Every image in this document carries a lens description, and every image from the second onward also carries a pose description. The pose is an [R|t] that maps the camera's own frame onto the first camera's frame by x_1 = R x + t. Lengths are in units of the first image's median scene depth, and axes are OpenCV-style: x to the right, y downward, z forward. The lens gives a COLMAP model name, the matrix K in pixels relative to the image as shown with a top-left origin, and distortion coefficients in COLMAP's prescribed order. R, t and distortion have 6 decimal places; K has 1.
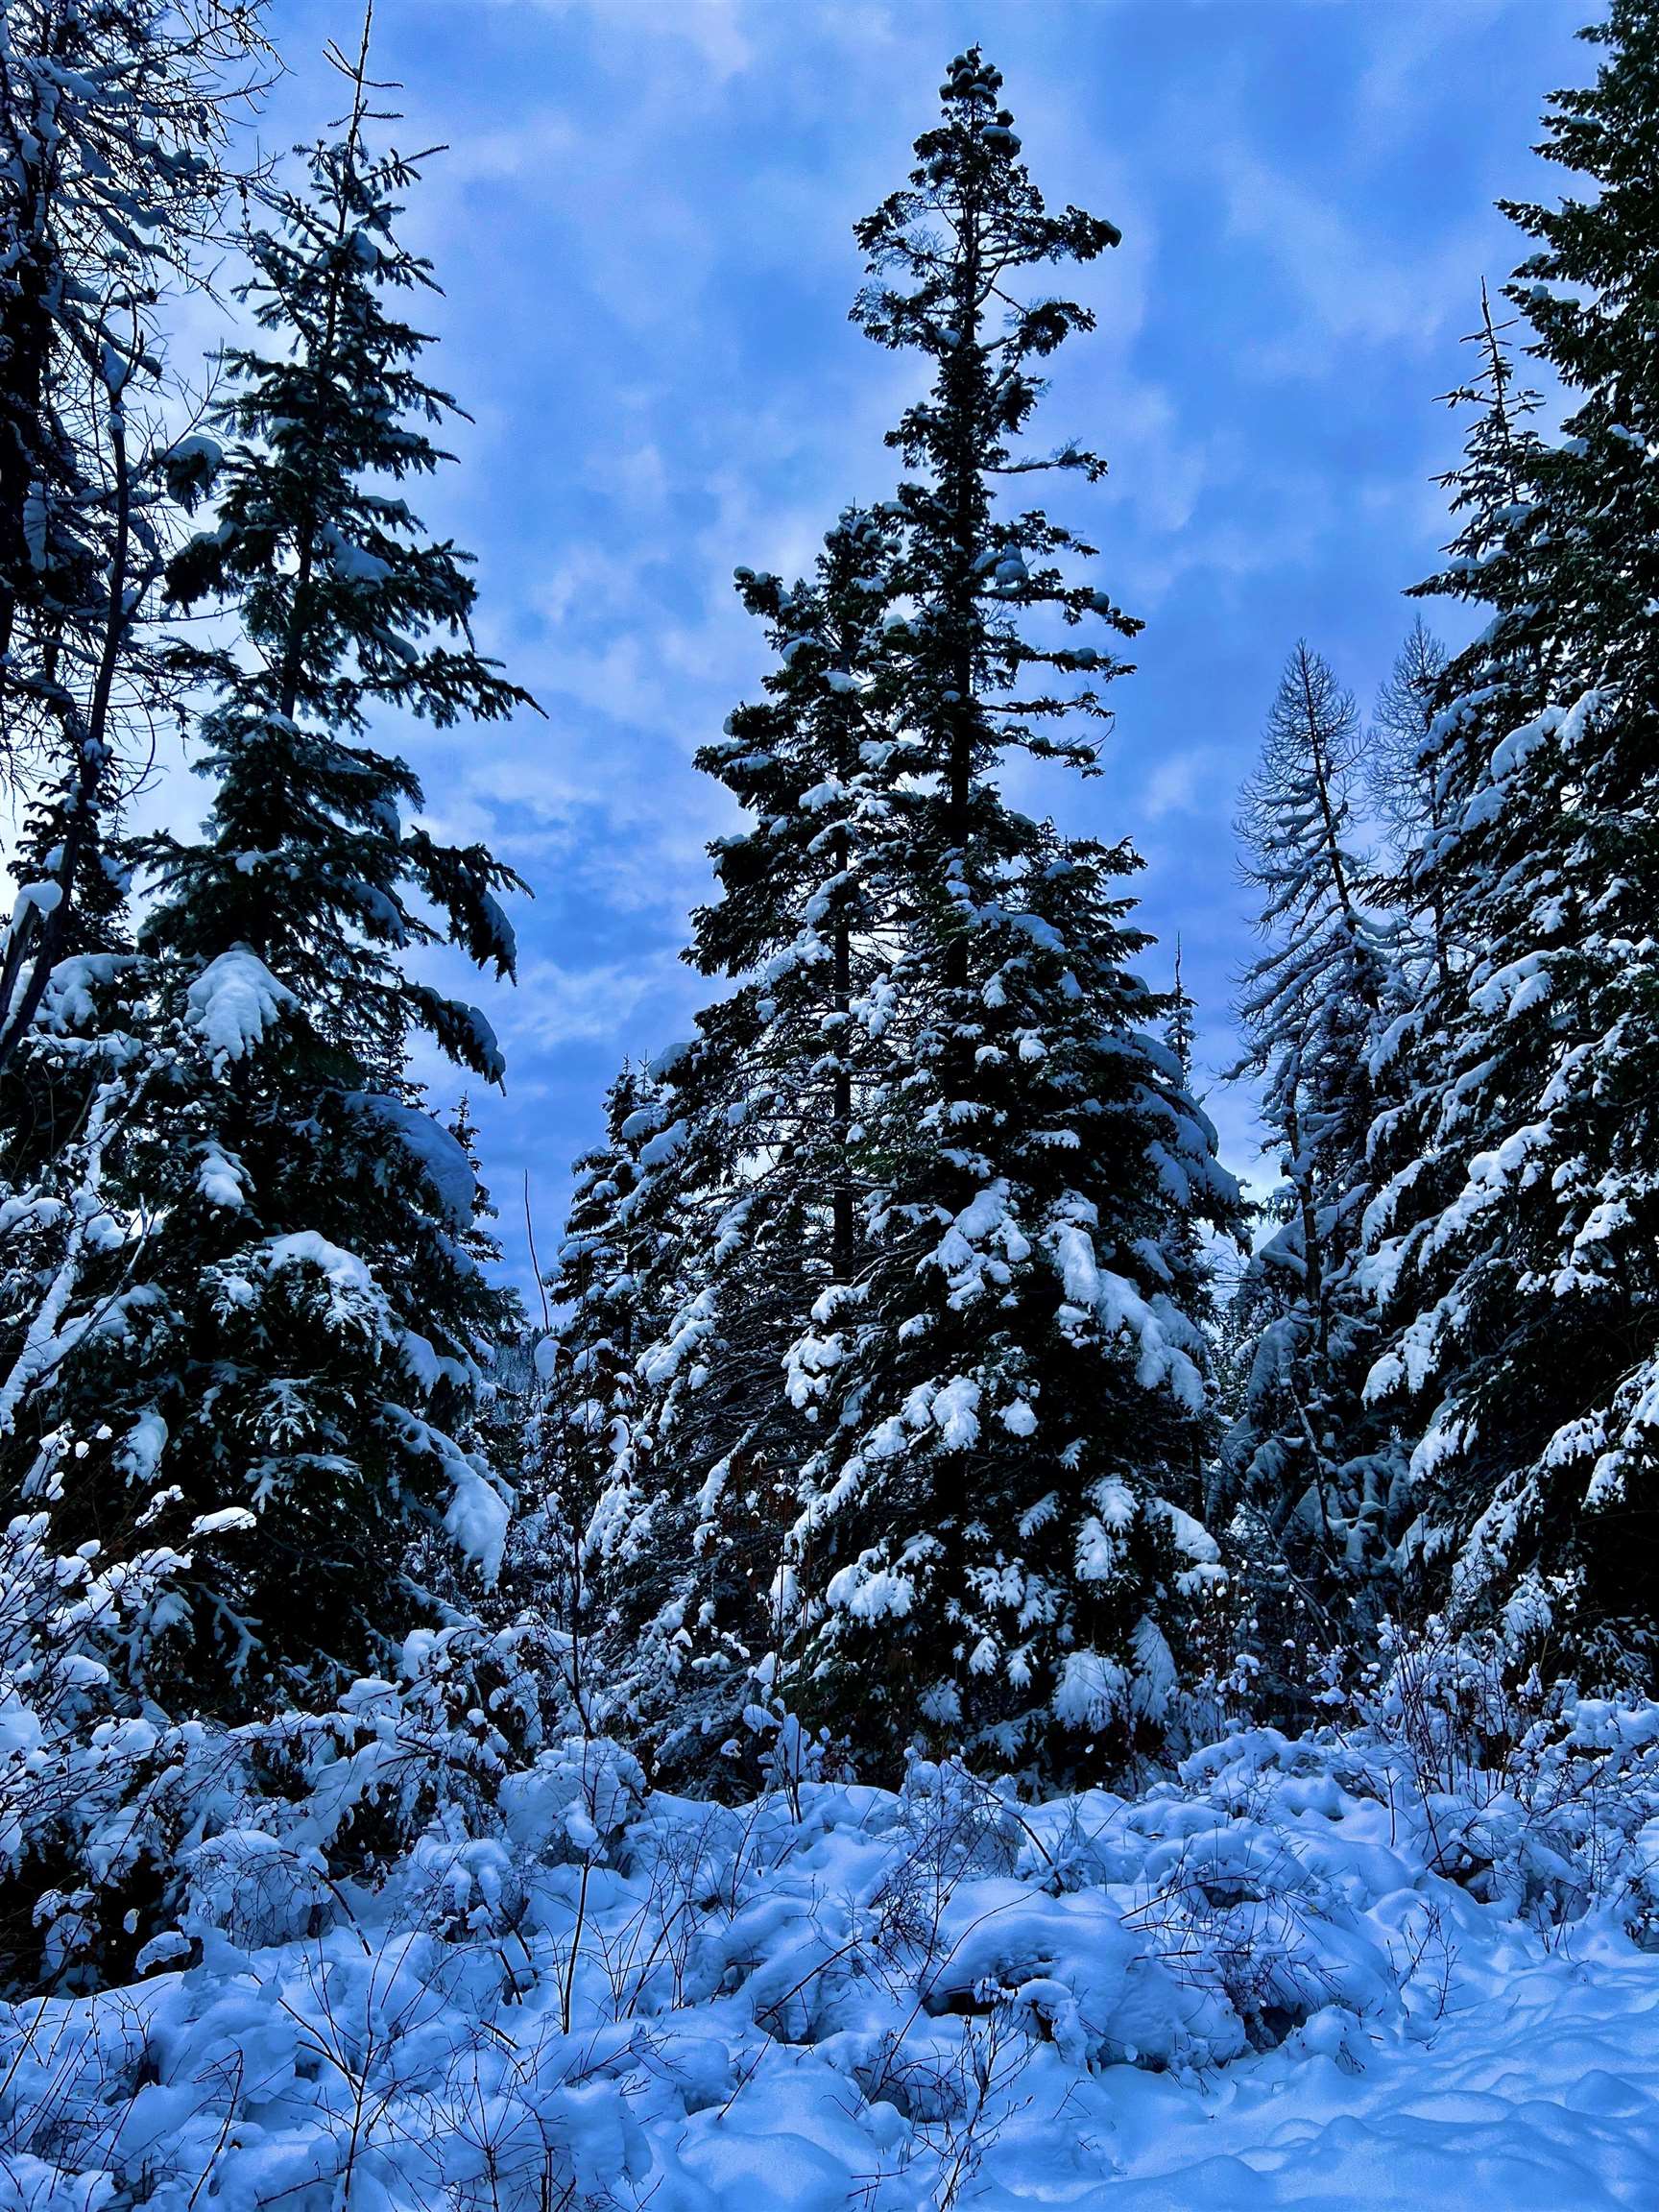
lens RADIAL K [[1657.3, 0, 821.3], [0, 1657.3, 1102.5], [0, 0, 1]] dist [0.063210, -0.064817]
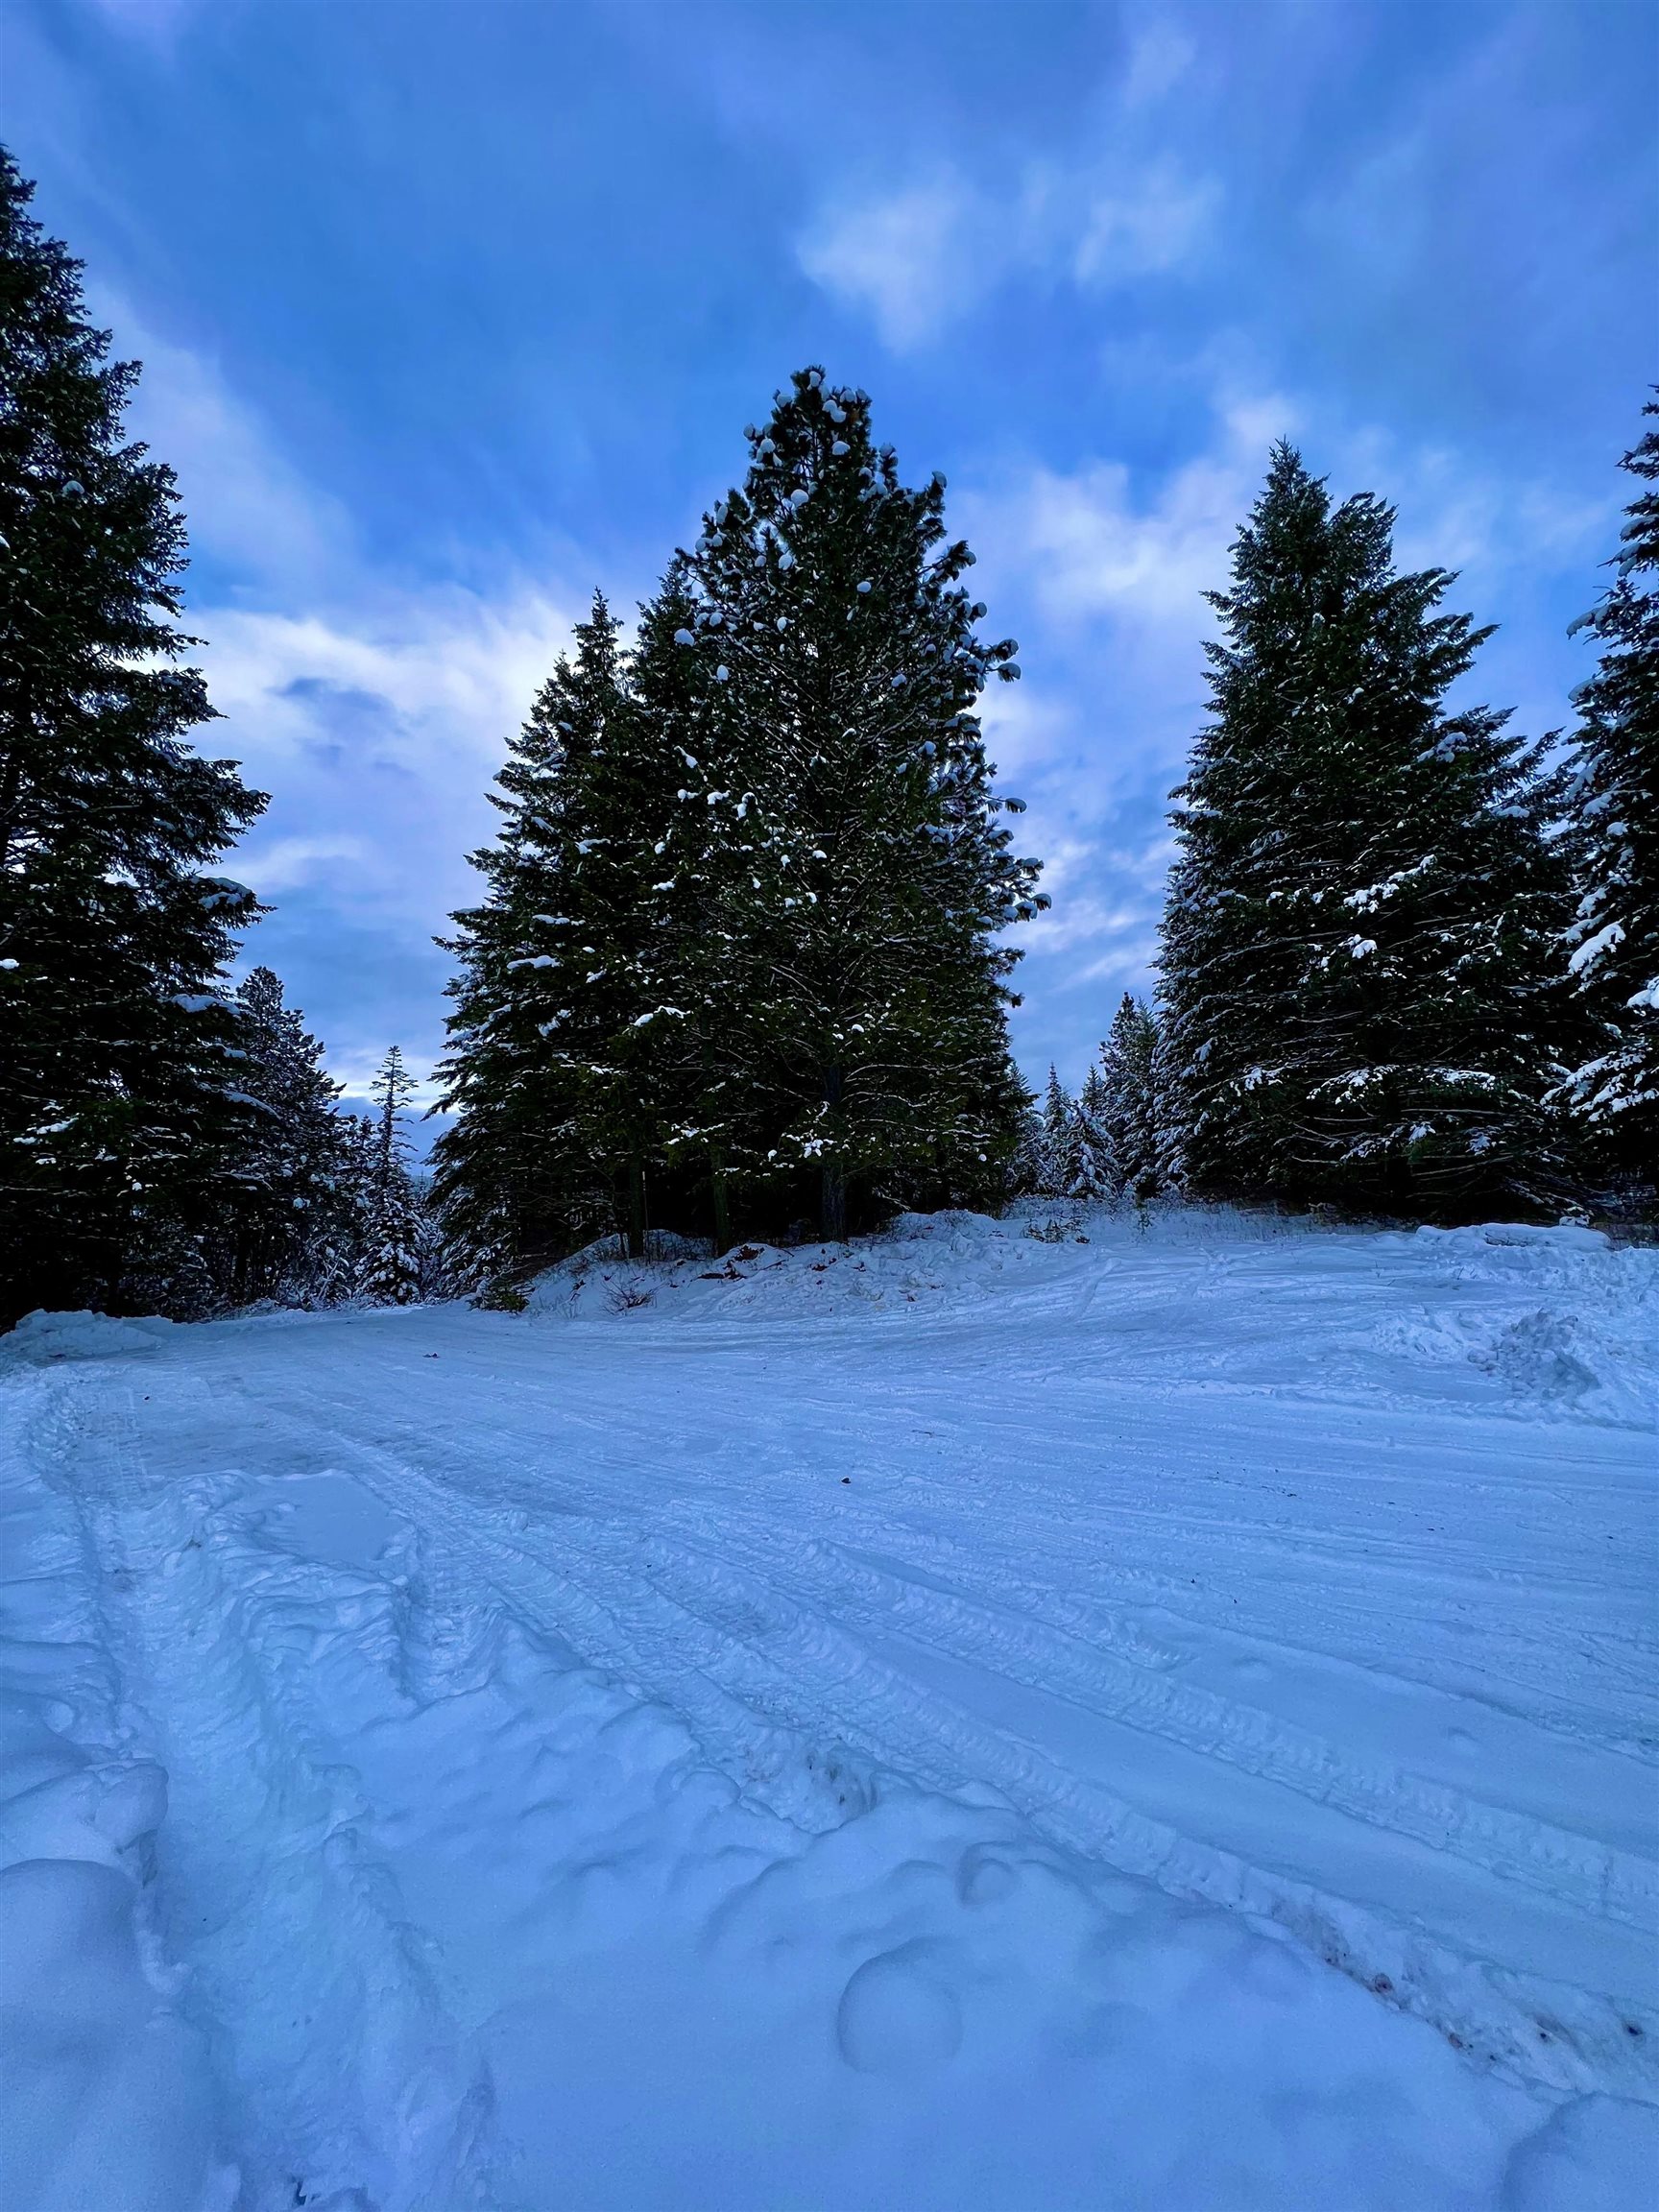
lens RADIAL K [[892.4, 0, 839.9], [0, 892.4, 1103.1], [0, 0, 1]] dist [0.003332, 0.000078]
pose [[0.817417, 0.052521, 0.573647, -0.568255], [-0.084050, 0.996052, 0.028572, -0.854337], [-0.569881, -0.071571, 0.818604, -3.335075]]
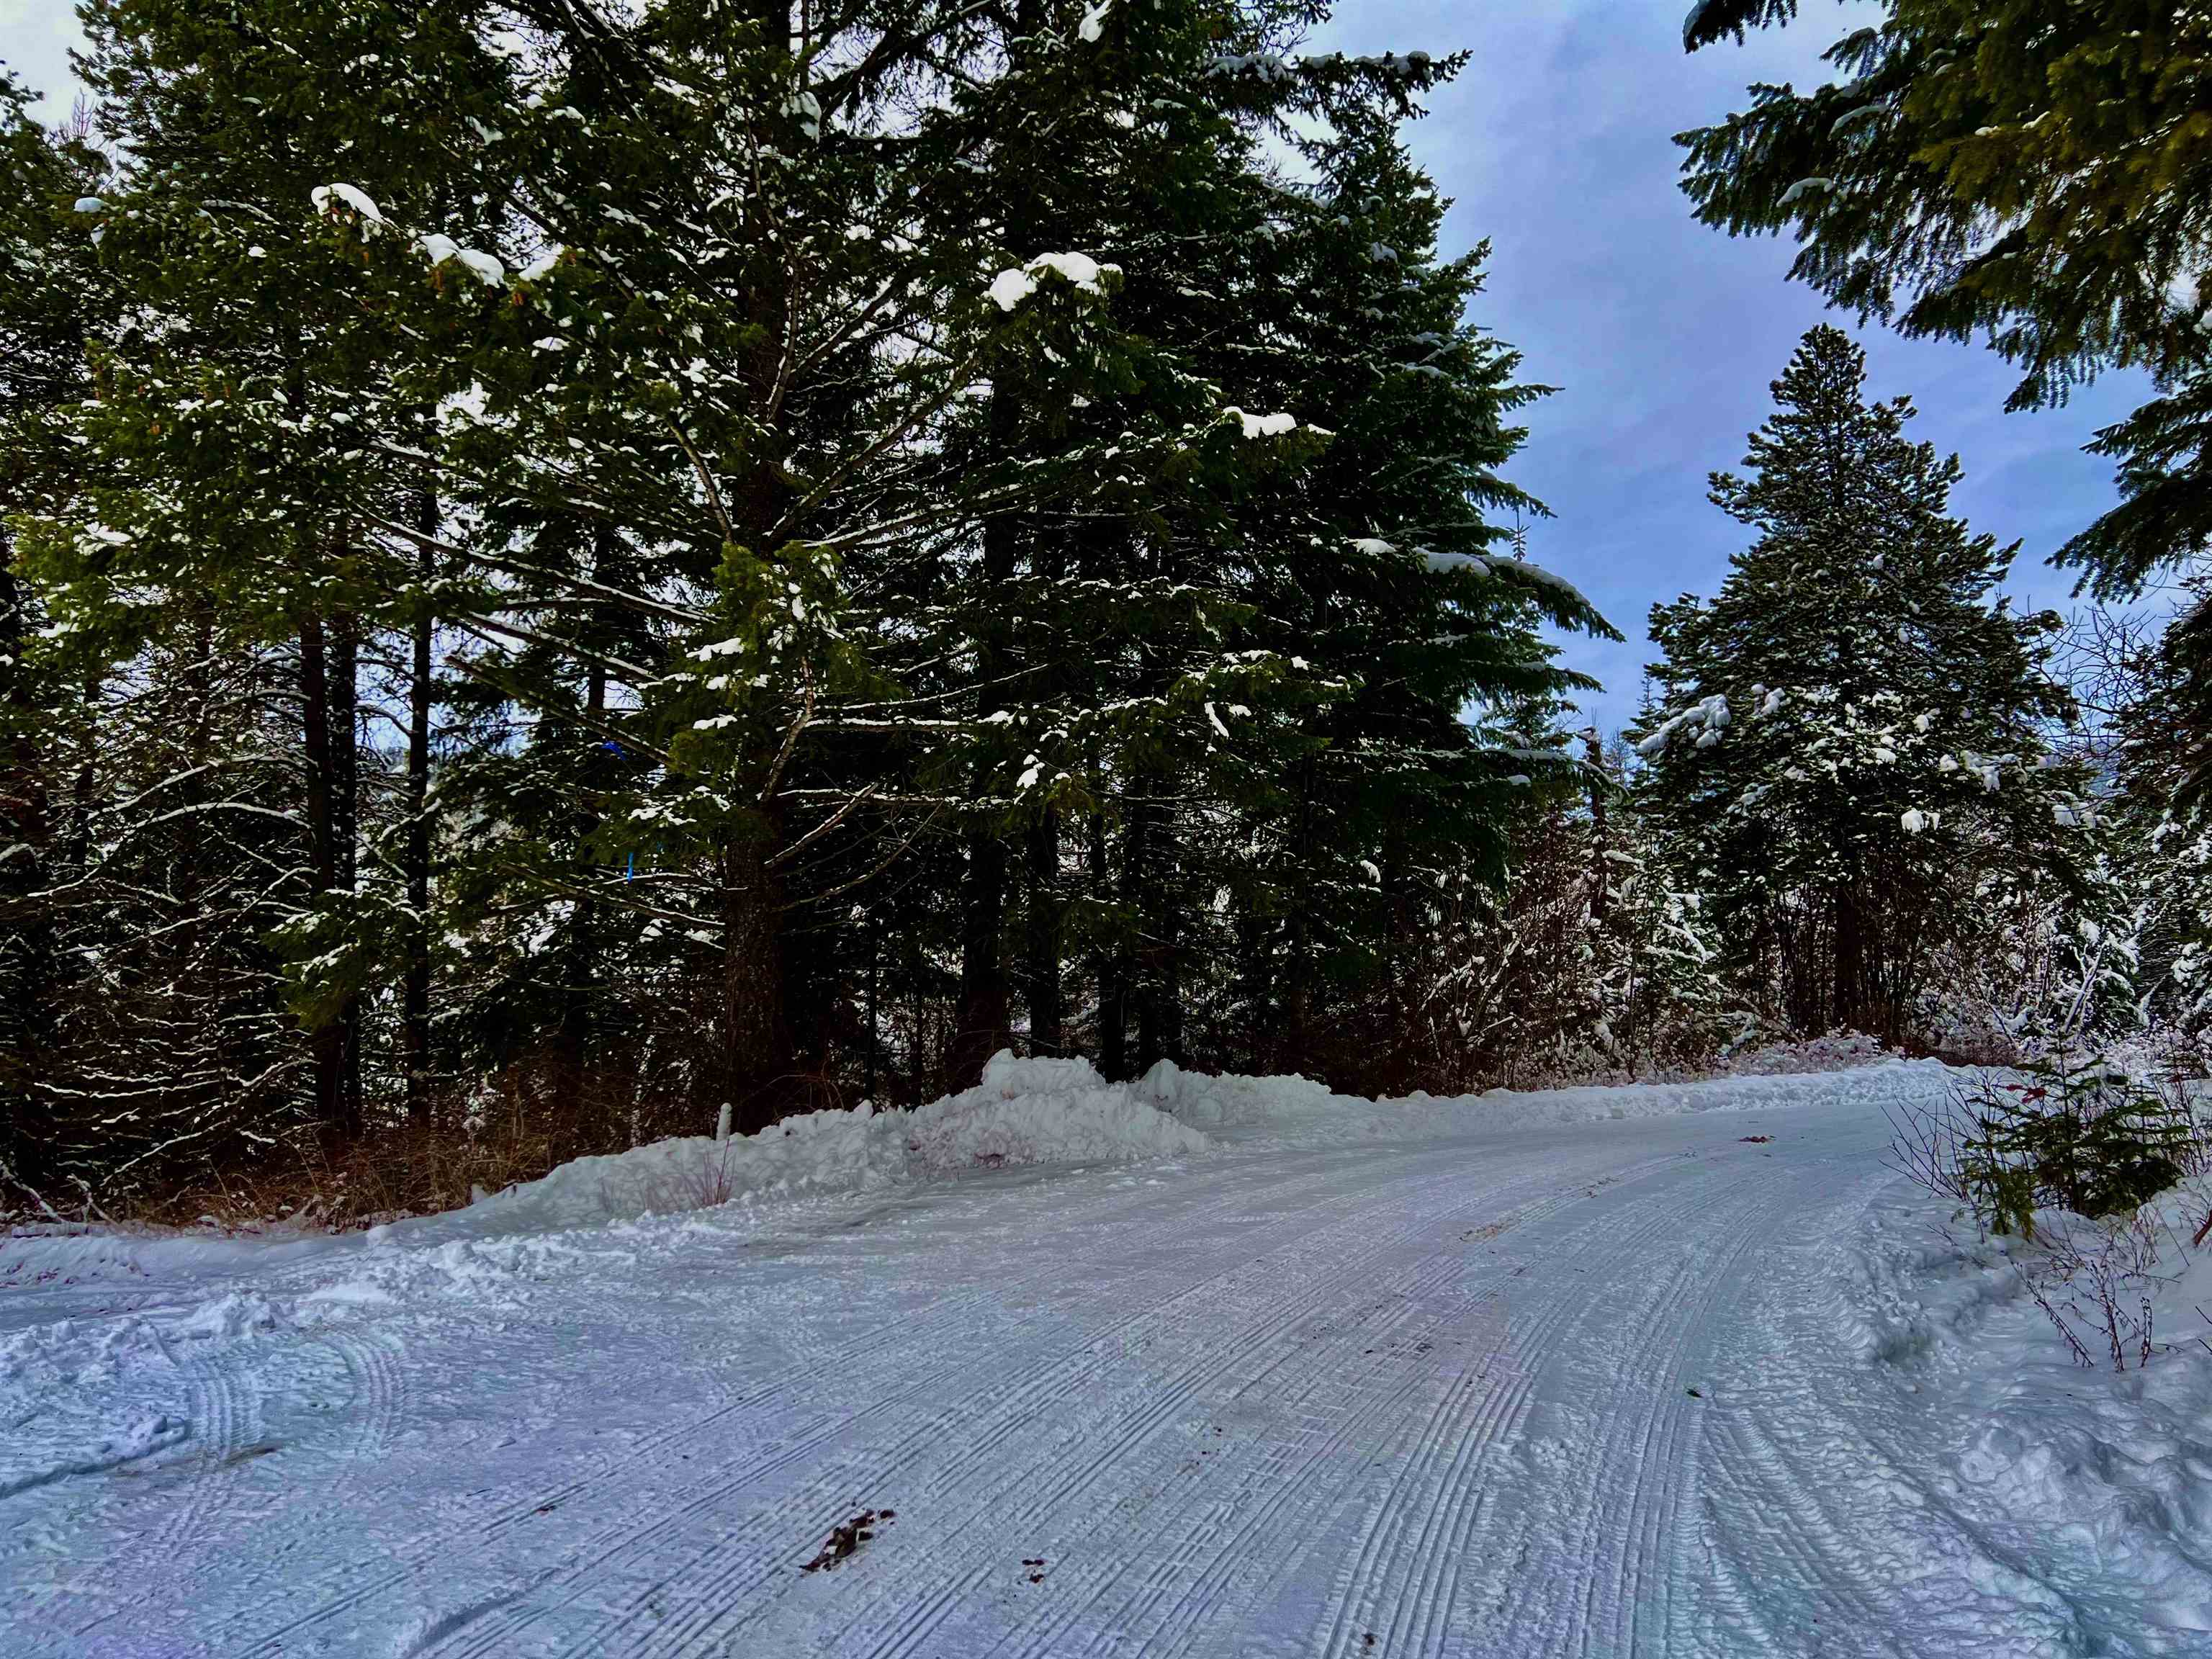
lens RADIAL K [[1657.3, 0, 1091.5], [0, 1657.3, 843.9], [0, 0, 1]] dist [0.063210, -0.064817]
pose [[0.873704, -0.048862, -0.483998, -0.266712], [0.122463, 0.984992, 0.121628, -0.737559], [0.470791, -0.165539, 0.866575, -2.782847]]
